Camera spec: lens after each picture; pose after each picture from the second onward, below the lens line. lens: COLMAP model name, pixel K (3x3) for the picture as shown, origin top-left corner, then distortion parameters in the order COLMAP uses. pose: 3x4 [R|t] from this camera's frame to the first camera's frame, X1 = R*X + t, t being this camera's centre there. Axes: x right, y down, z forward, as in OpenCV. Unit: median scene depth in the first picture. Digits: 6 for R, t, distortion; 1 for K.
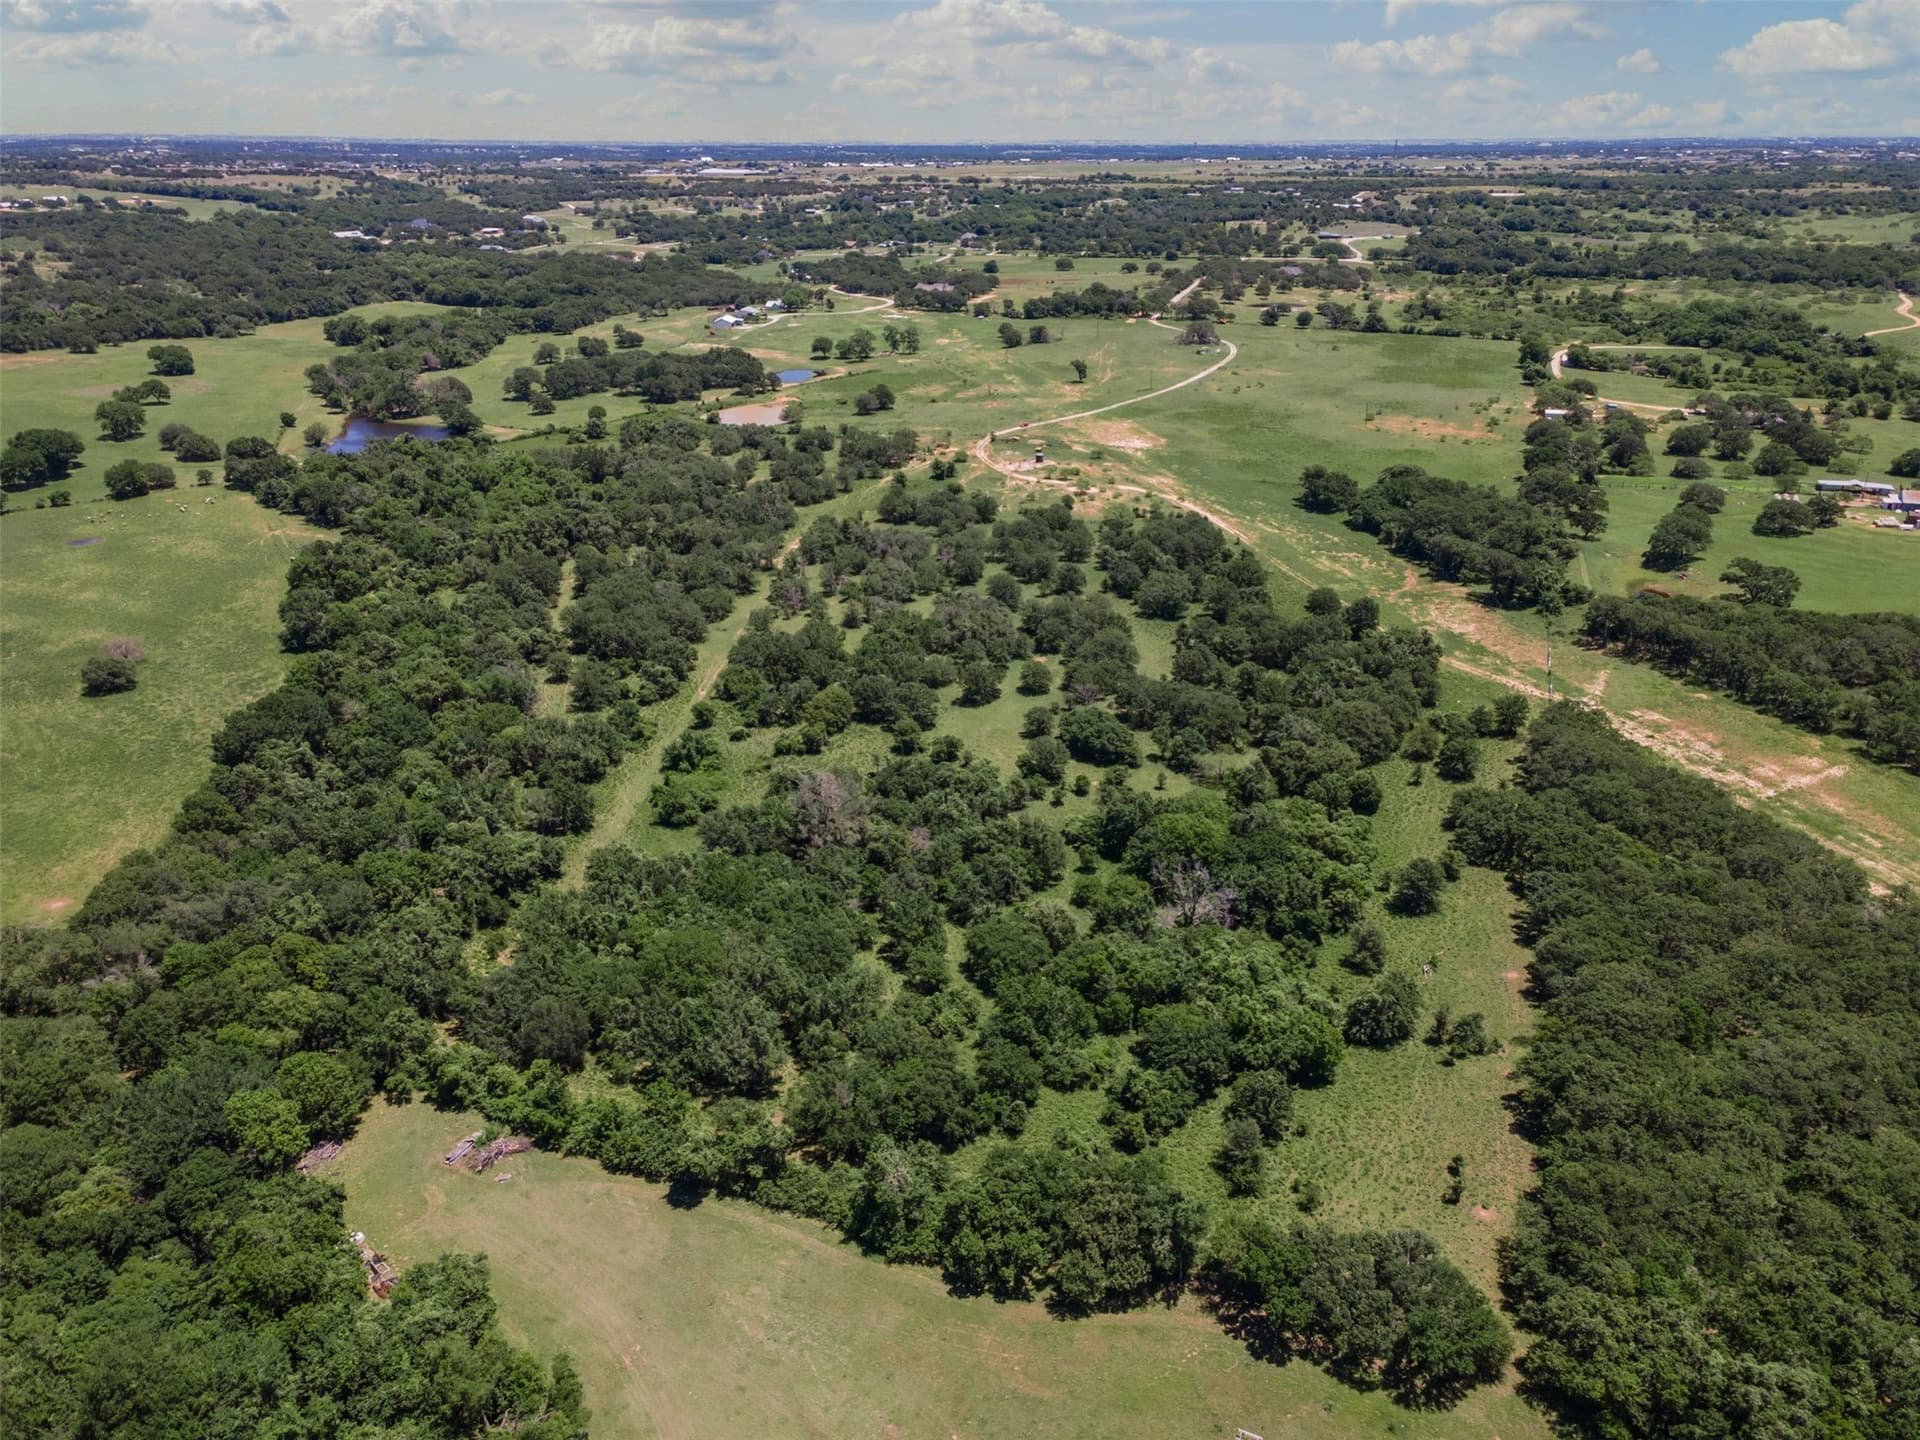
lens RADIAL K [[1417.4, 0, 961.8], [0, 1417.4, 717.7], [0, 0, 1]] dist [0.007671, 0.063891]
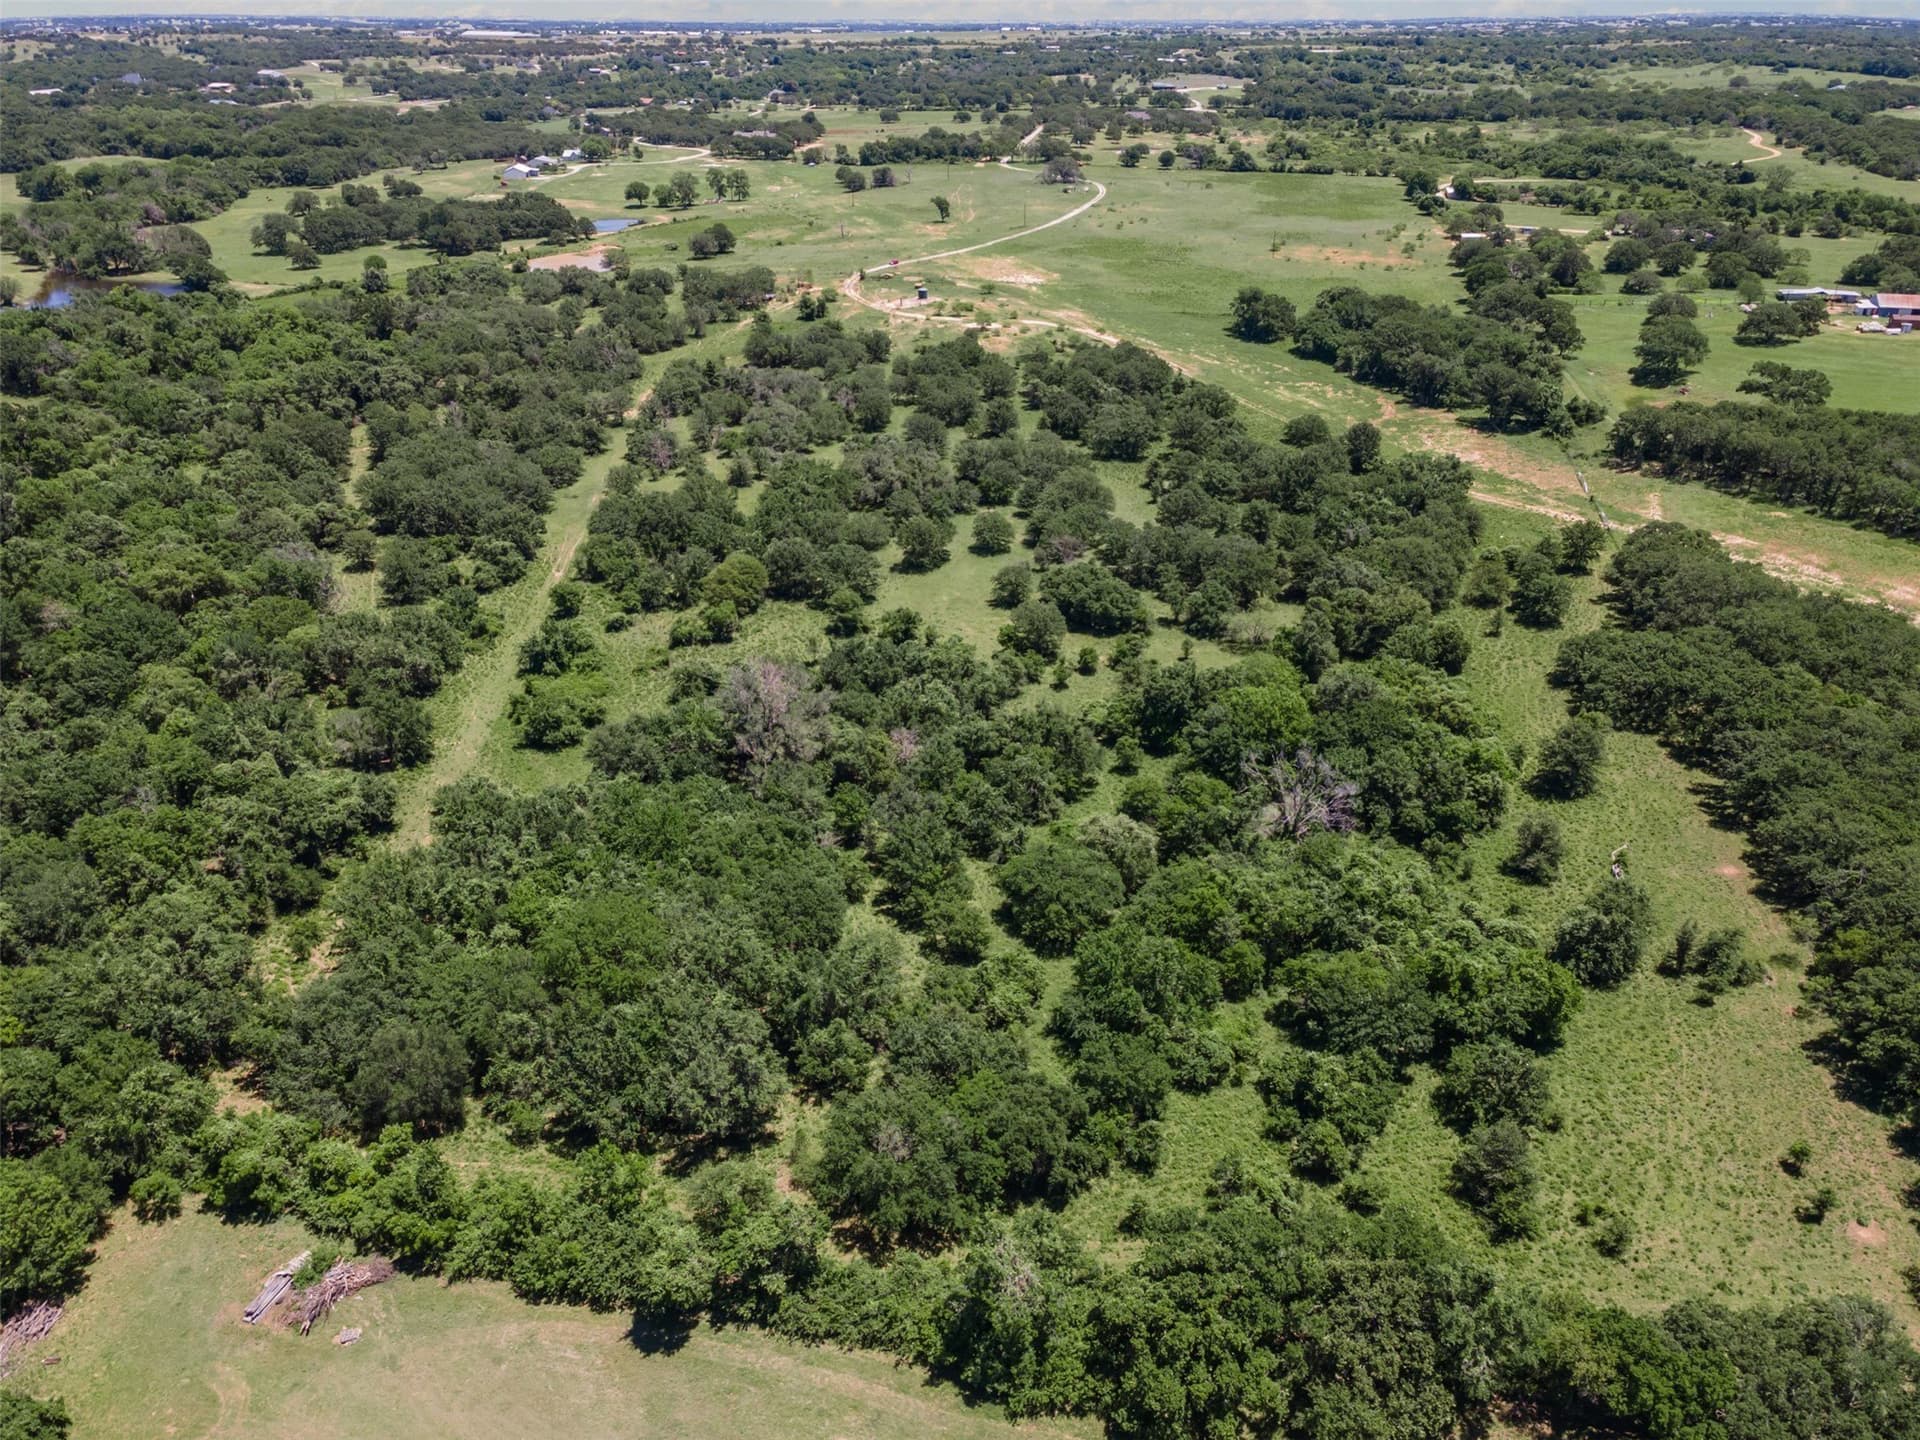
lens RADIAL K [[1410.6, 0, 962.5], [0, 1410.6, 729.1], [0, 0, 1]] dist [0.001875, 0.072876]
pose [[0.990250, -0.063900, 0.123778, -0.029057], [0.054307, 0.995363, 0.079390, 0.007380], [-0.128278, -0.071894, 0.989129, 0.091422]]
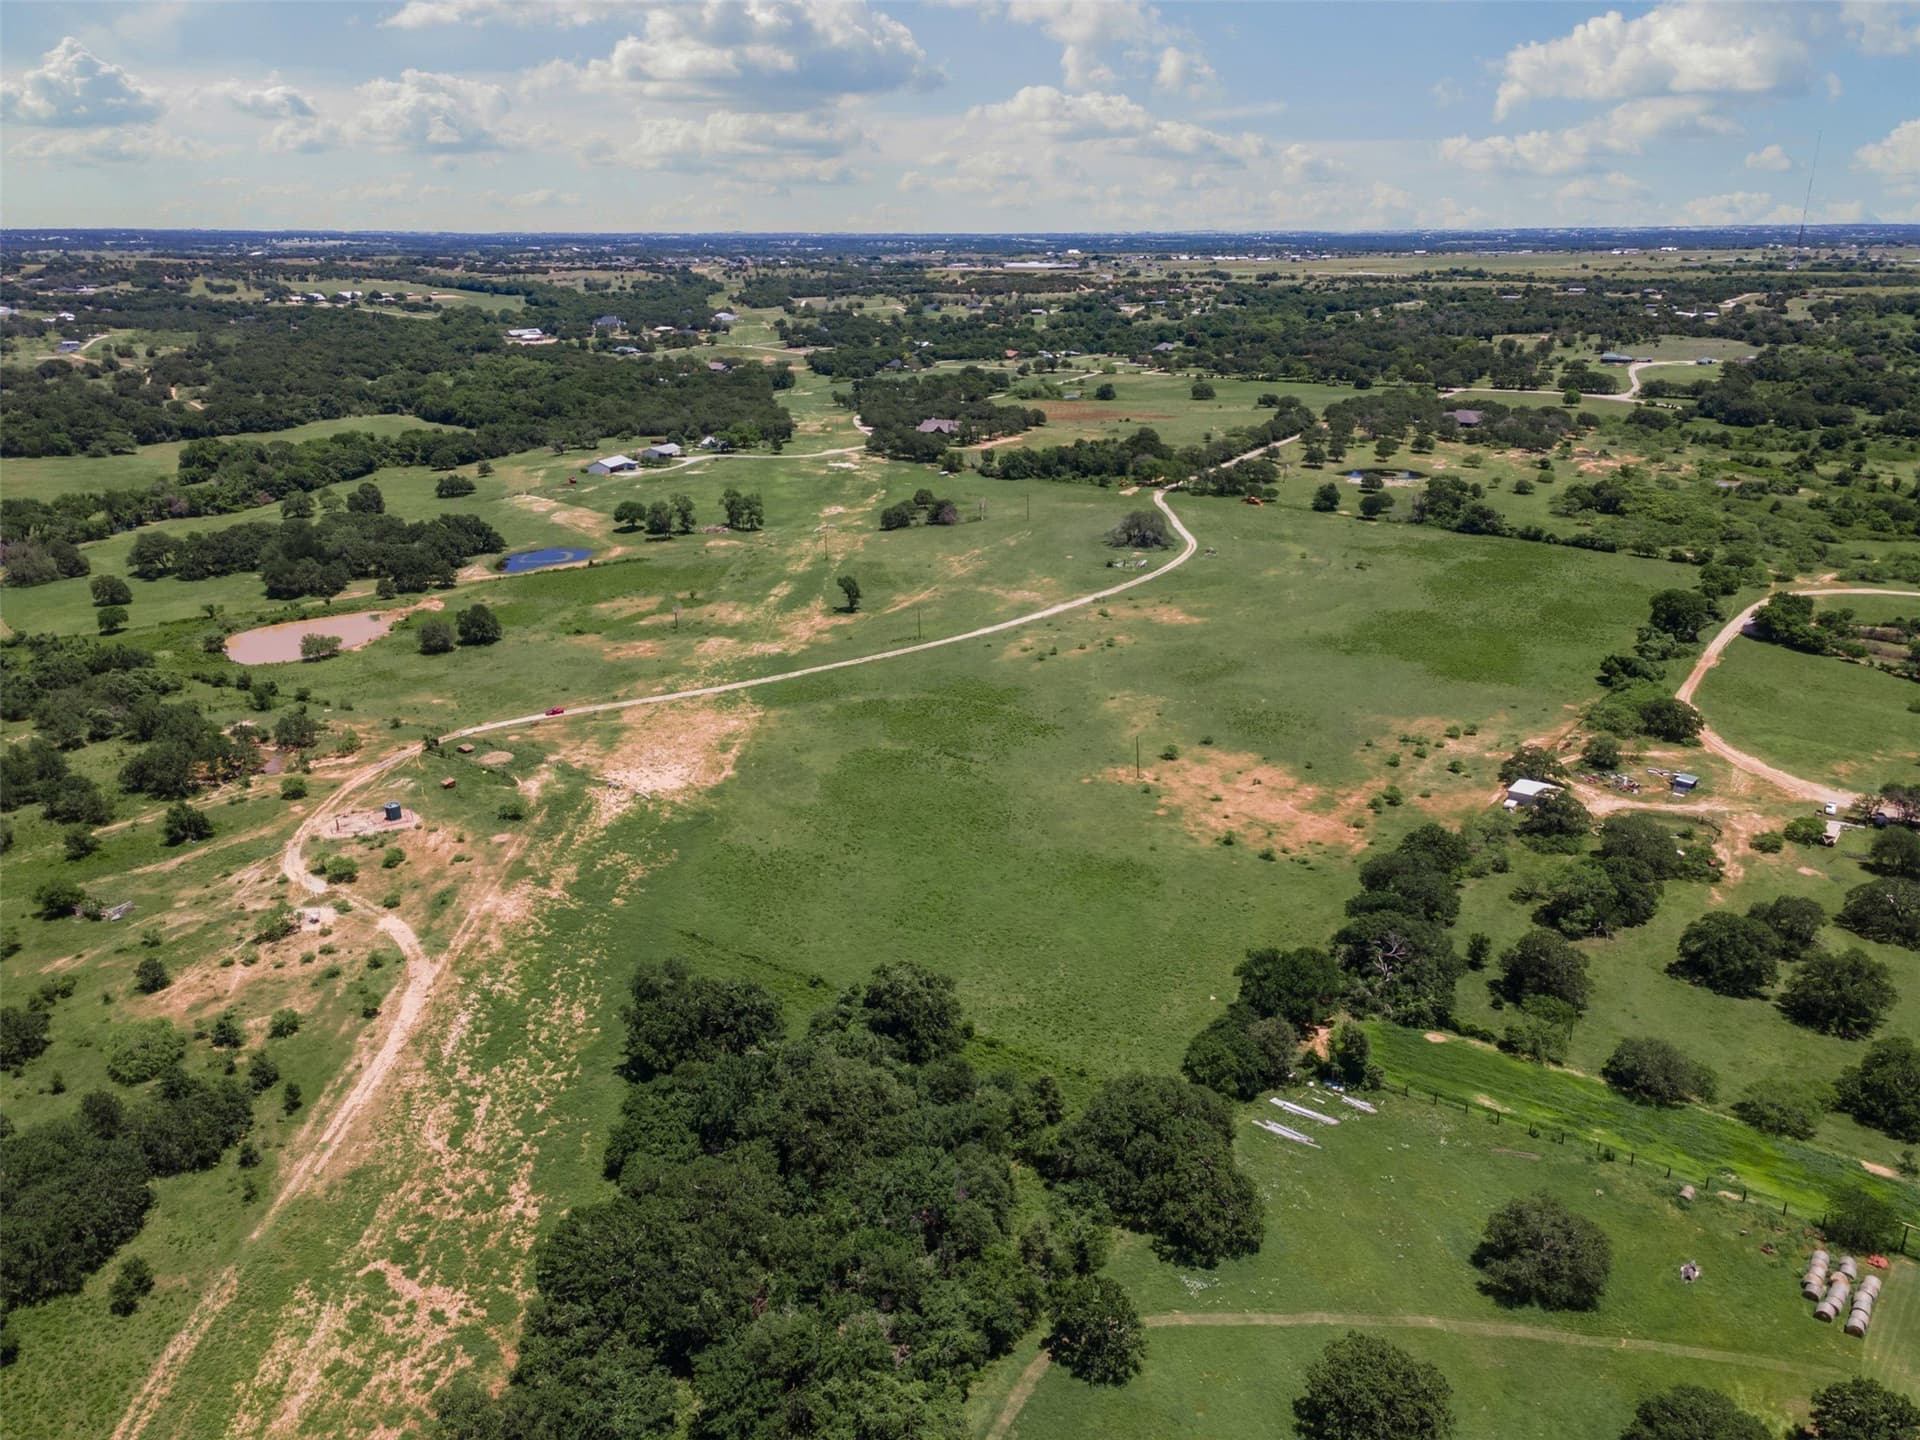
lens RADIAL K [[1410.6, 0, 962.5], [0, 1410.6, 729.1], [0, 0, 1]] dist [0.001875, 0.072876]
pose [[0.953234, 0.099366, -0.285430, 0.275097], [-0.112744, 0.993147, -0.030783, -0.148774], [0.280415, 0.061524, 0.957905, 0.363392]]
